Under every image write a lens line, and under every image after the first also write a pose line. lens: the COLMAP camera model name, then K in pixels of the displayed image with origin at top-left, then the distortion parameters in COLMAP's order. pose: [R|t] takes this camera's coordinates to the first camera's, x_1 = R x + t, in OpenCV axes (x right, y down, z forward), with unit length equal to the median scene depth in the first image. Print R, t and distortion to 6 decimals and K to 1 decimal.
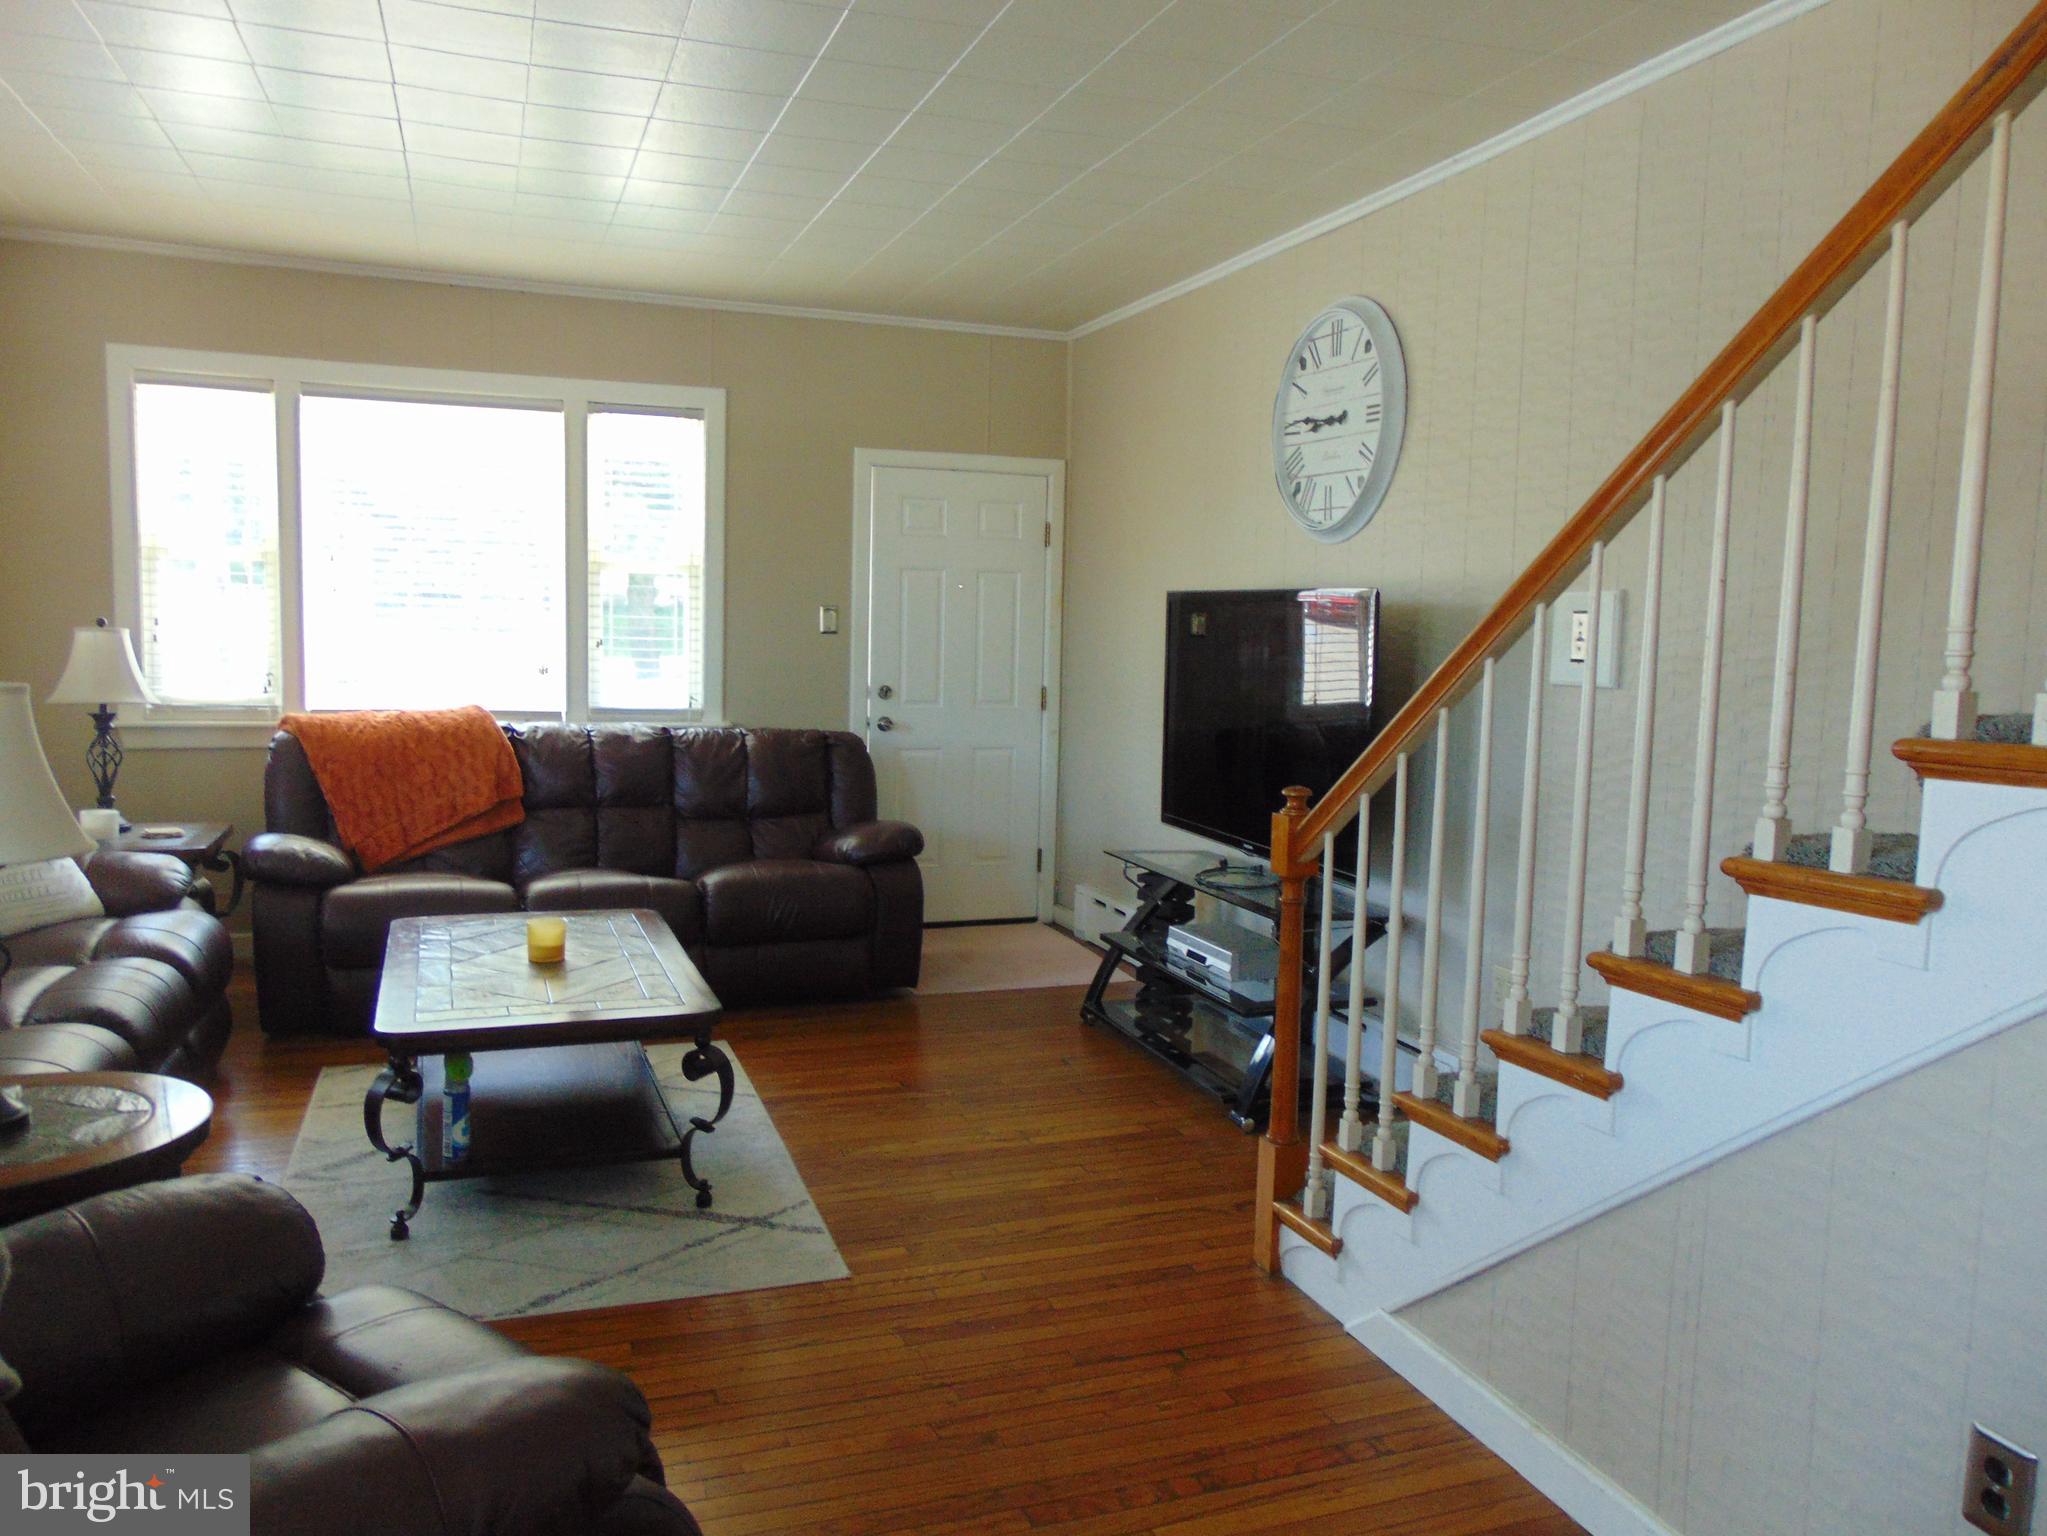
lens RADIAL K [[1535.4, 0, 1020.5], [0, 1535.4, 765.7], [0, 0, 1]] dist [-0.005449, 0.004763]
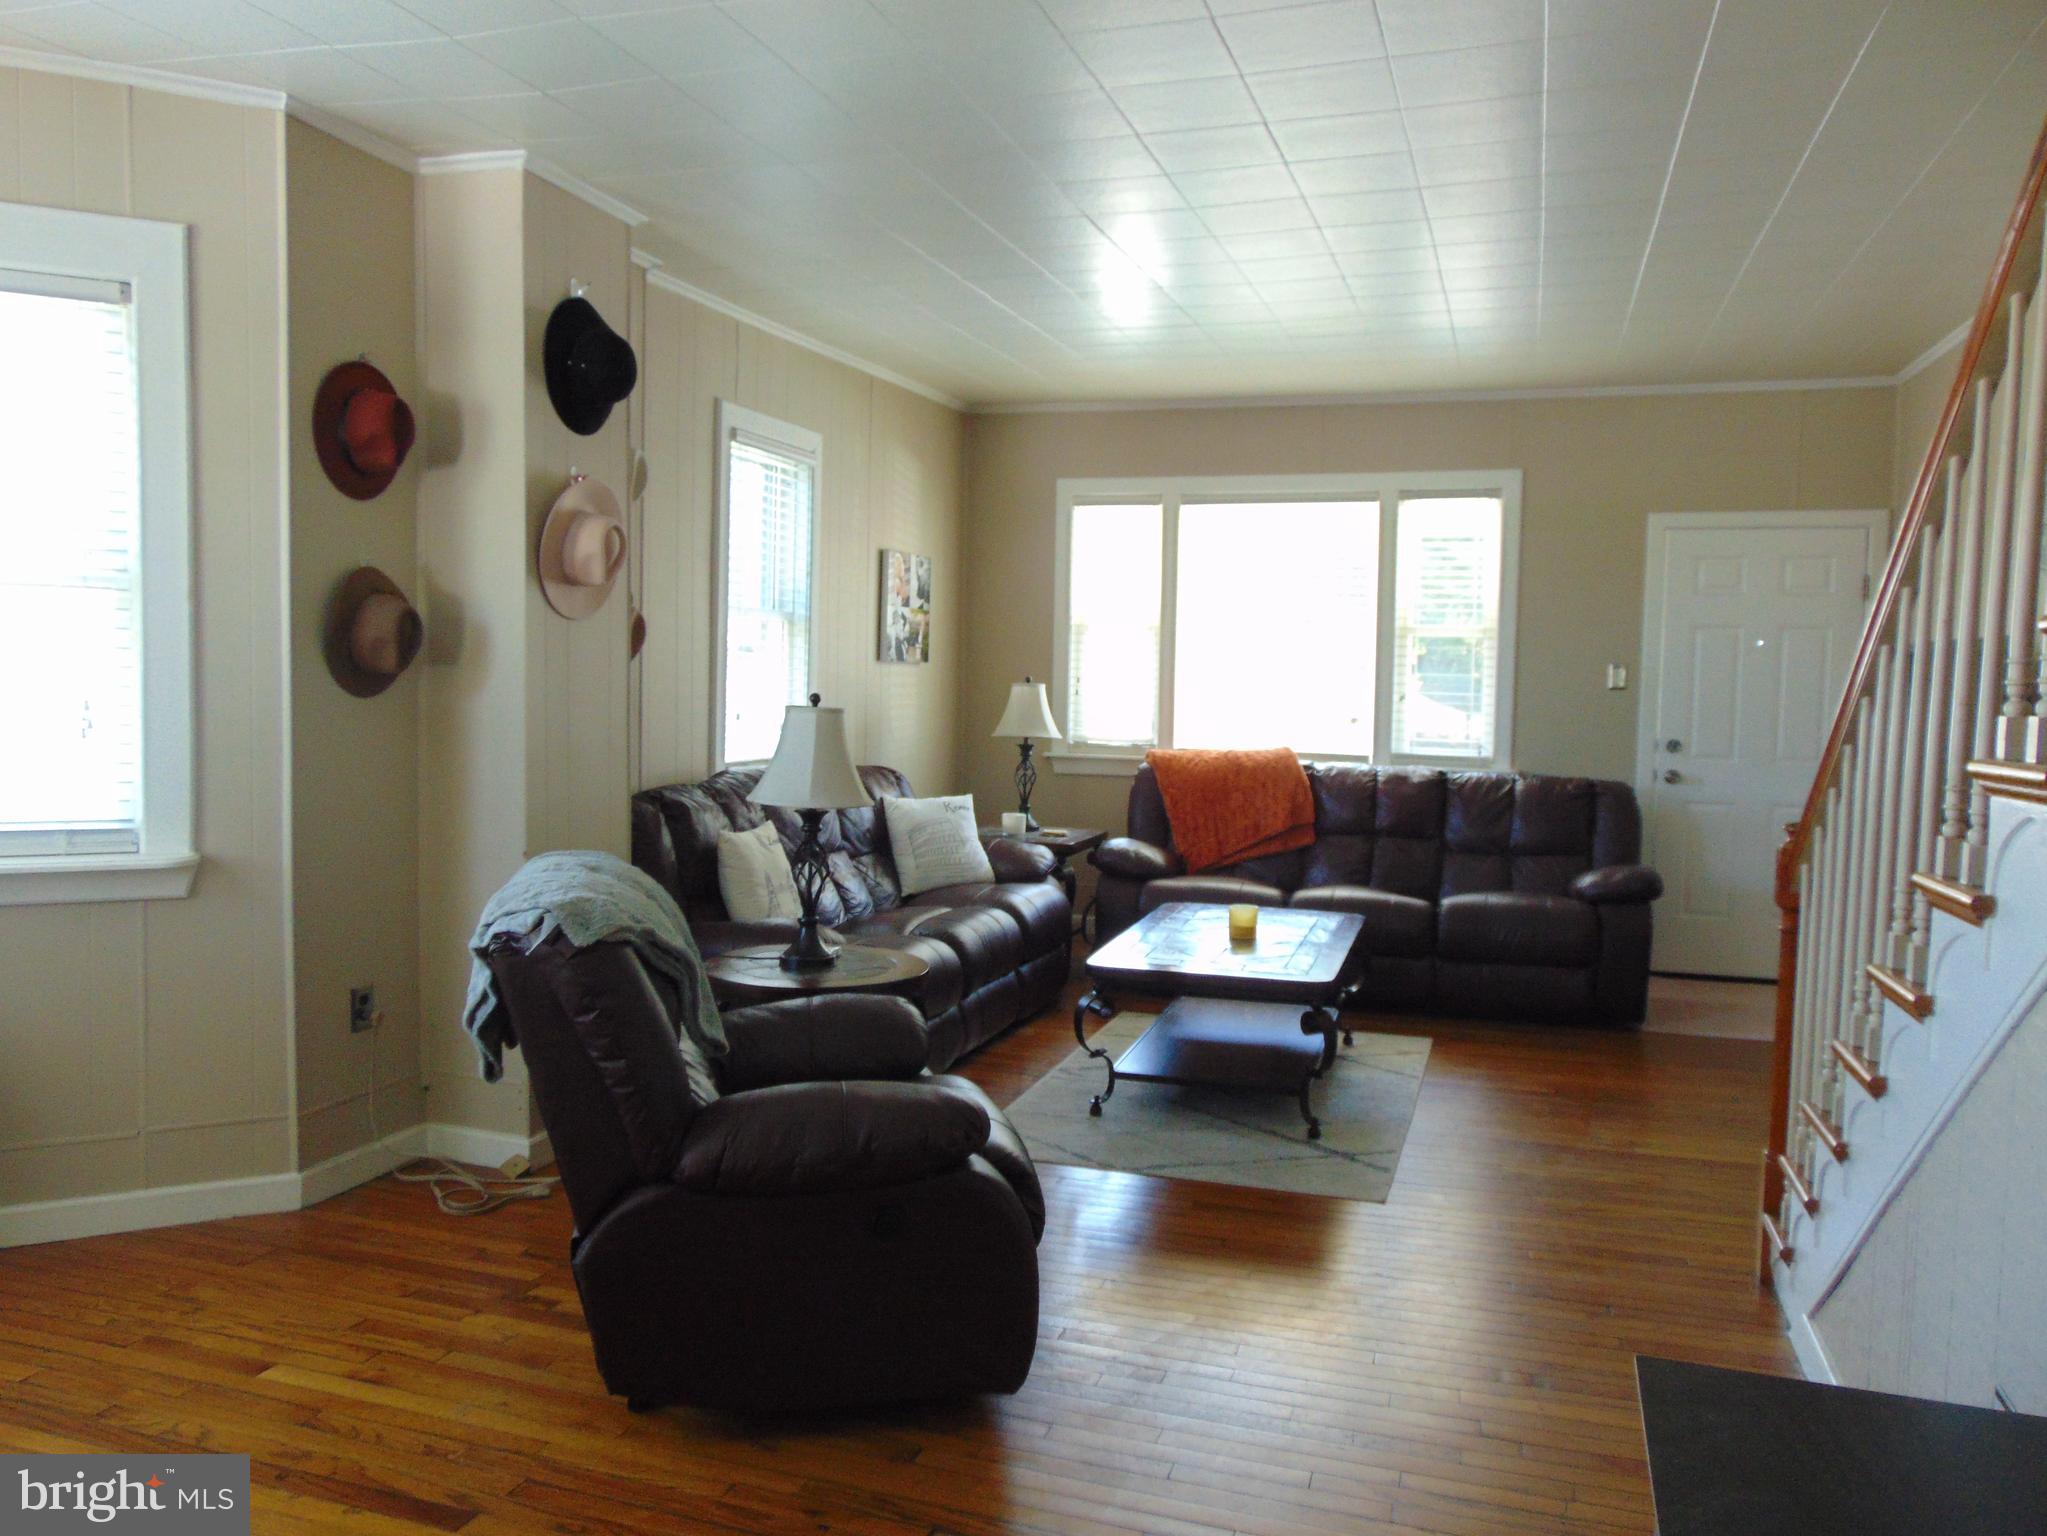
lens RADIAL K [[1535.4, 0, 1020.5], [0, 1535.4, 765.7], [0, 0, 1]] dist [-0.005449, 0.004763]
pose [[0.791036, 0.029186, -0.611073, 0.226684], [-0.055534, 0.998163, -0.024215, 0.017081], [0.609244, 0.053090, 0.791204, -0.095742]]
